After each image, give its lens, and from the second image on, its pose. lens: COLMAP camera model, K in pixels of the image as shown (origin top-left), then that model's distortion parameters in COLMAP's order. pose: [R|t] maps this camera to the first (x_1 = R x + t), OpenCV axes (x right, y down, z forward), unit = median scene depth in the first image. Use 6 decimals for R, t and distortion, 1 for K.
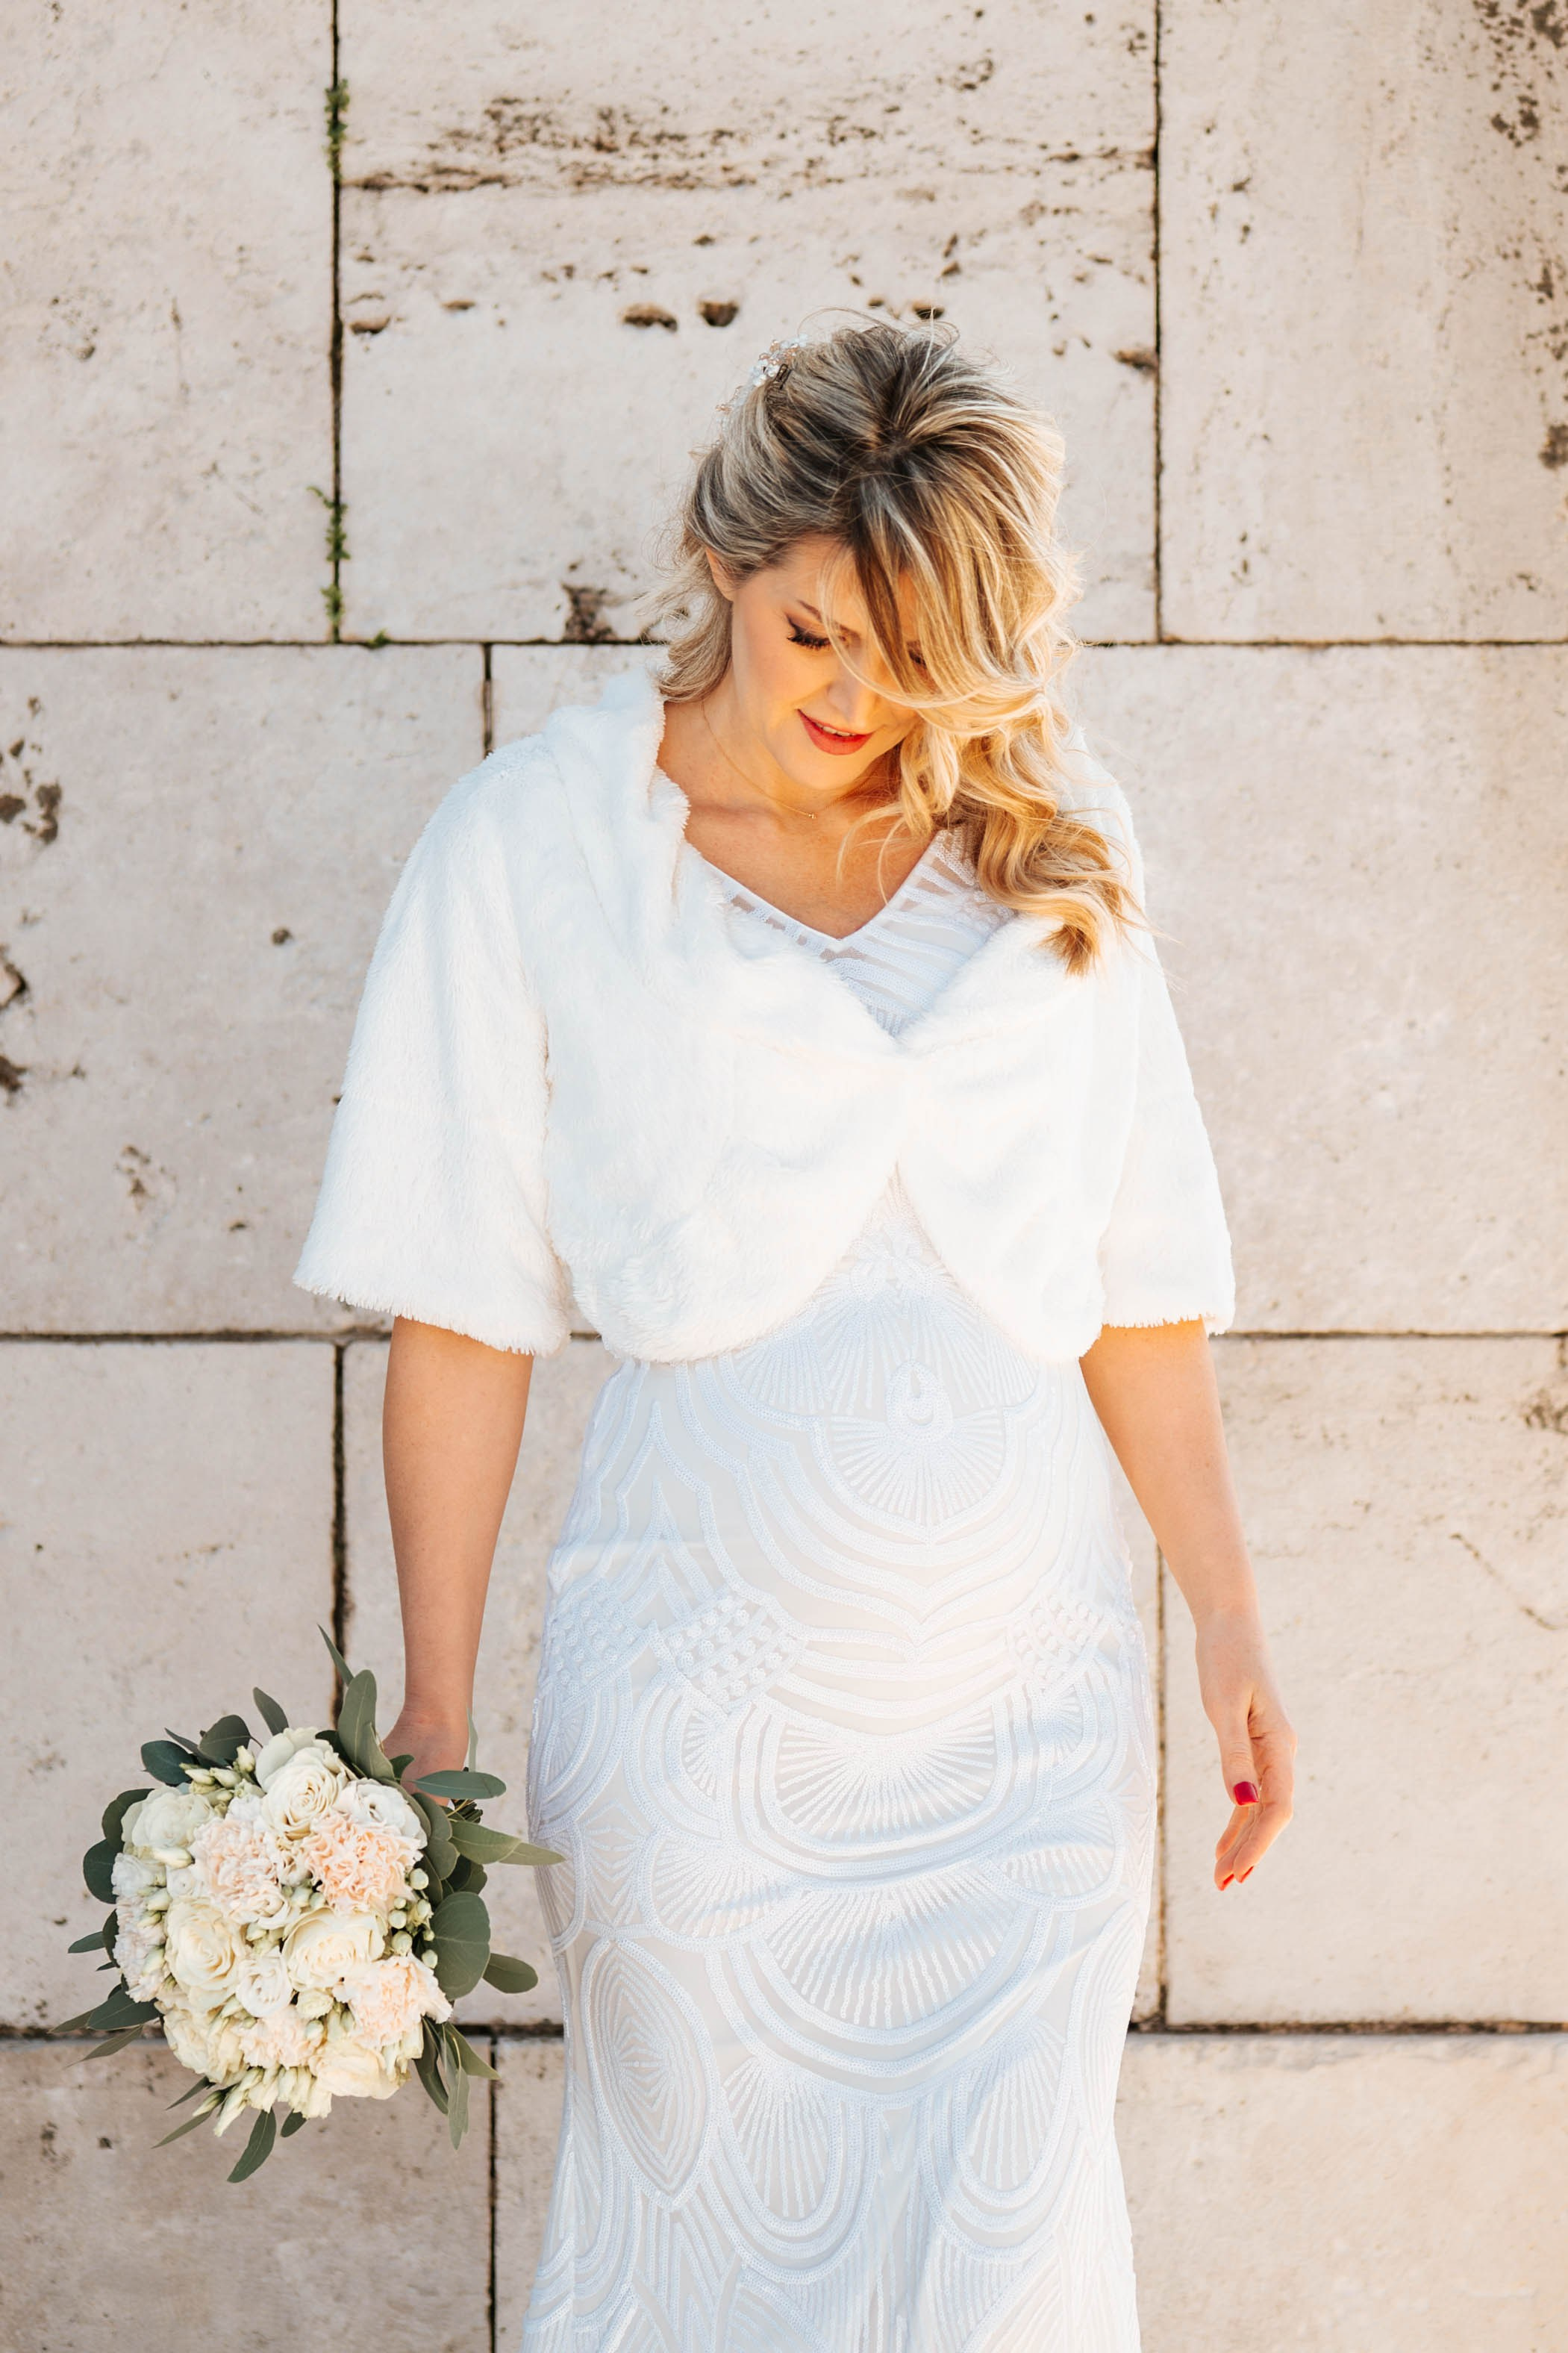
lens RADIAL K [[4276.7, 0, 829.7], [0, 4276.7, 1166.1], [0, 0, 1]] dist [-0.021420, 0.066108]
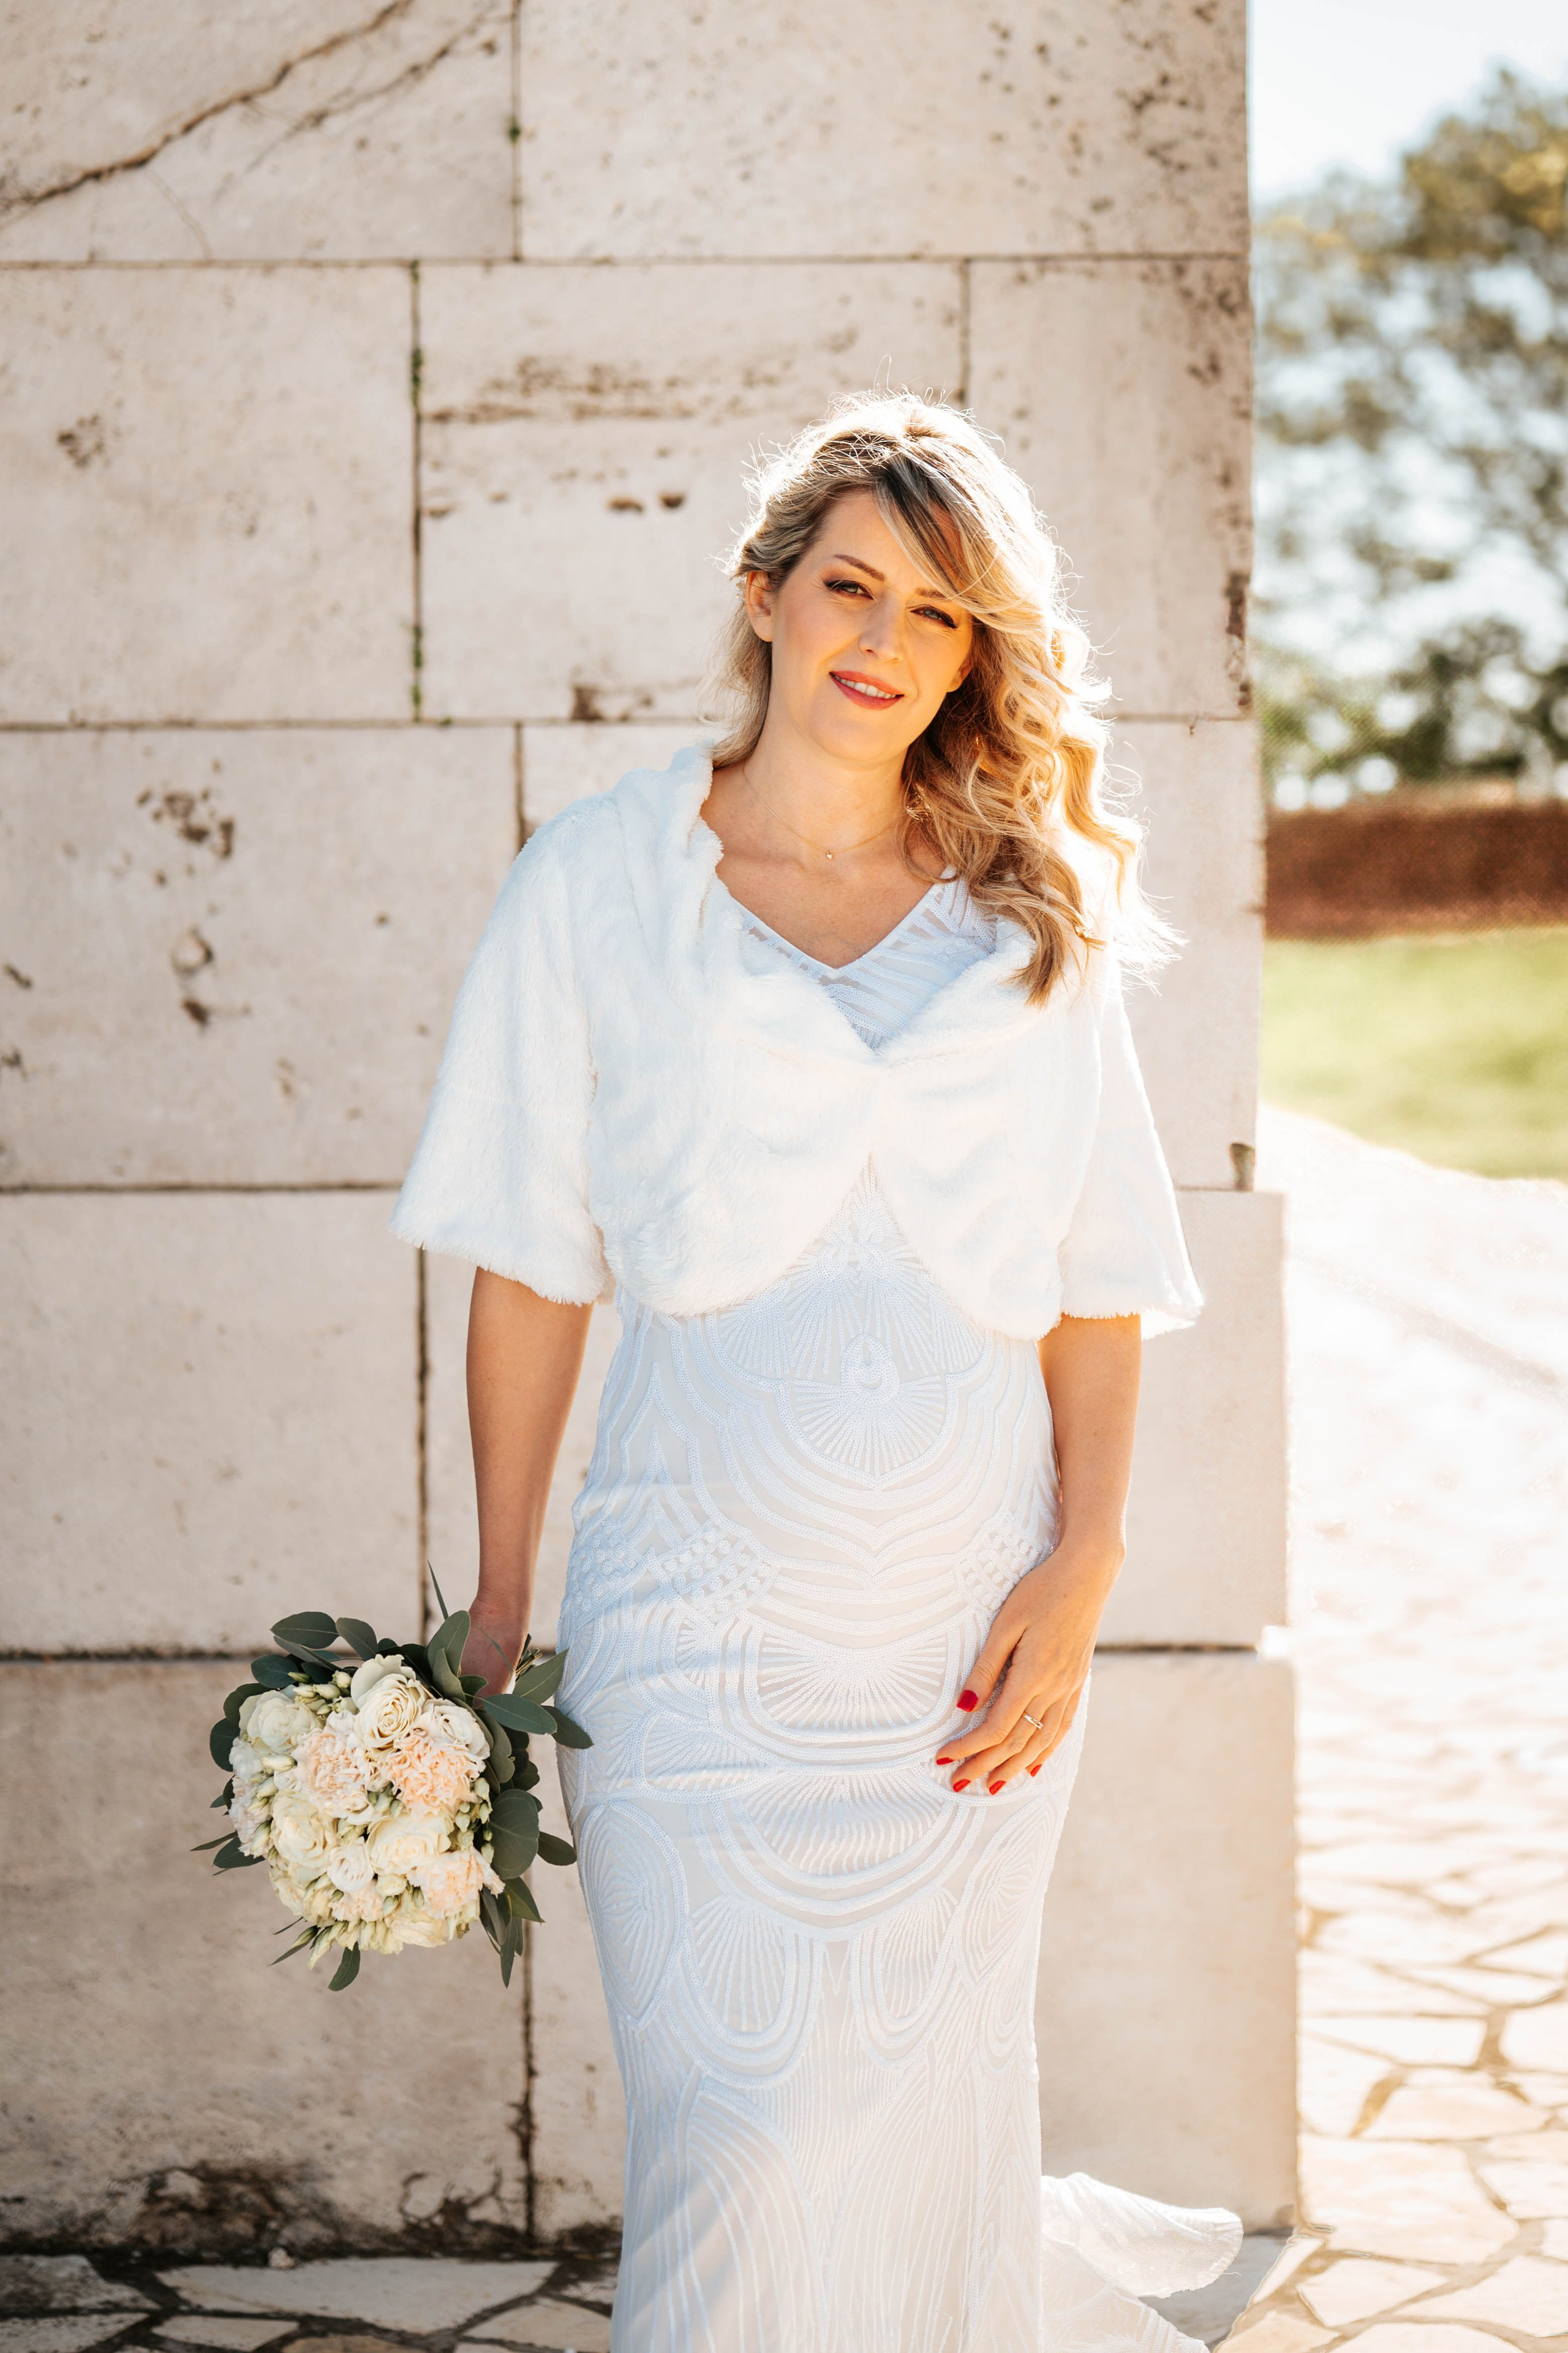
lens RADIAL K [[3609.5, 0, 777.3], [0, 3609.5, 1110.7], [0, 0, 1]] dist [0.001143, -0.016073]
pose [[0.999886, -0.005271, -0.014153, 0.027429], [0.005061, 0.999877, -0.014860, 0.032498], [0.014230, 0.014787, 0.999789, -0.258643]]
